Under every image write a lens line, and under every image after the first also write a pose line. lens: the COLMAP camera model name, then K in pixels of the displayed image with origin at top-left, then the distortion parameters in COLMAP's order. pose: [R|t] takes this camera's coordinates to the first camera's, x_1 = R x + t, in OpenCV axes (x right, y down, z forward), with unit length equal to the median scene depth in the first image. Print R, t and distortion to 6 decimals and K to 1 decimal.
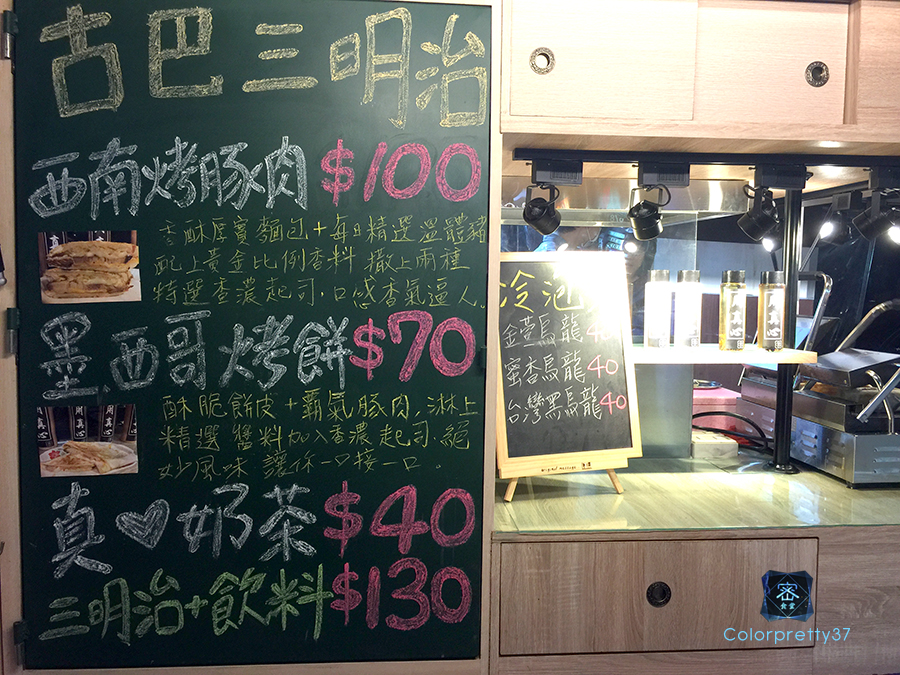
lens RADIAL K [[773.1, 0, 448.4], [0, 773.1, 337.9], [0, 0, 1]] dist [0.057234, -0.078595]
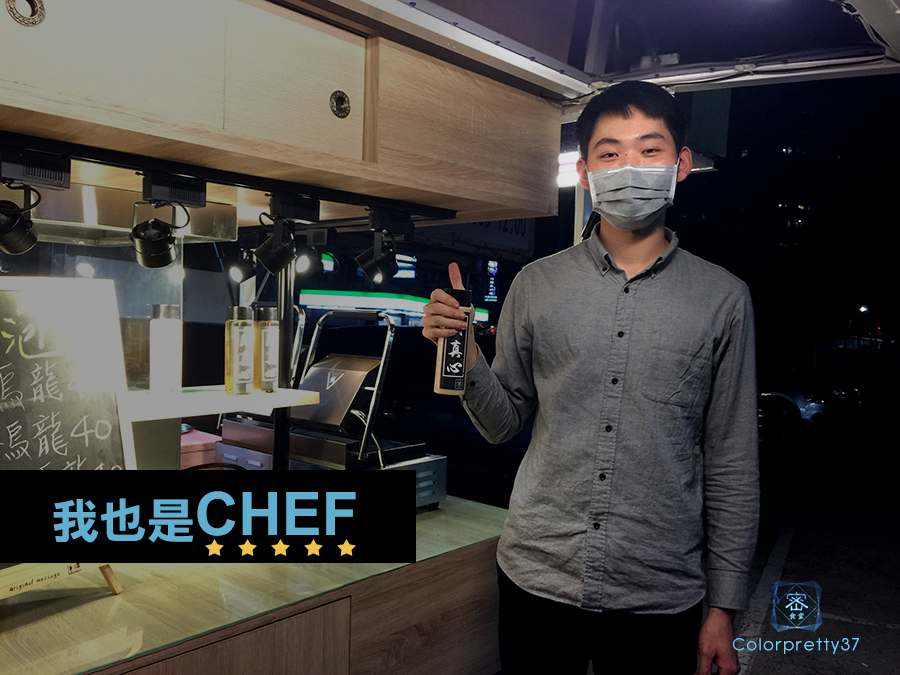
lens RADIAL K [[773.1, 0, 448.1], [0, 773.1, 334.9], [0, 0, 1]] dist [0.057234, -0.078595]
pose [[0.730444, -0.009406, 0.682907, -0.067476], [0.028564, 0.999451, -0.016786, -0.034557], [-0.682375, 0.031768, 0.730312, 0.204582]]
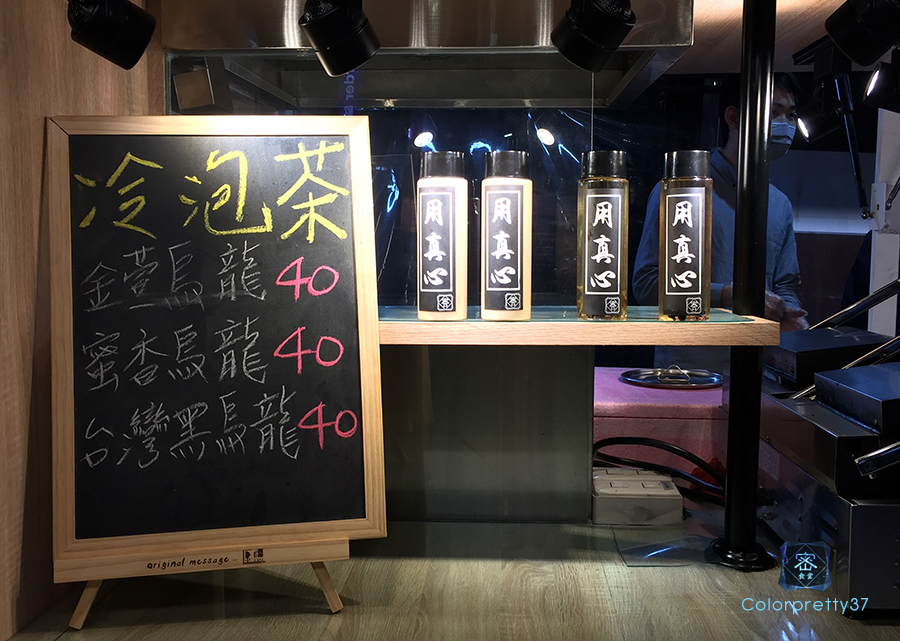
lens RADIAL K [[964.2, 0, 449.3], [0, 964.2, 320.9], [0, 0, 1]] dist [0.075640, 0.000000]
pose [[0.989760, 0.004624, -0.142667, 0.380832], [-0.001779, 0.999797, 0.020064, 0.006061], [0.142731, -0.019605, 0.989567, 0.419020]]
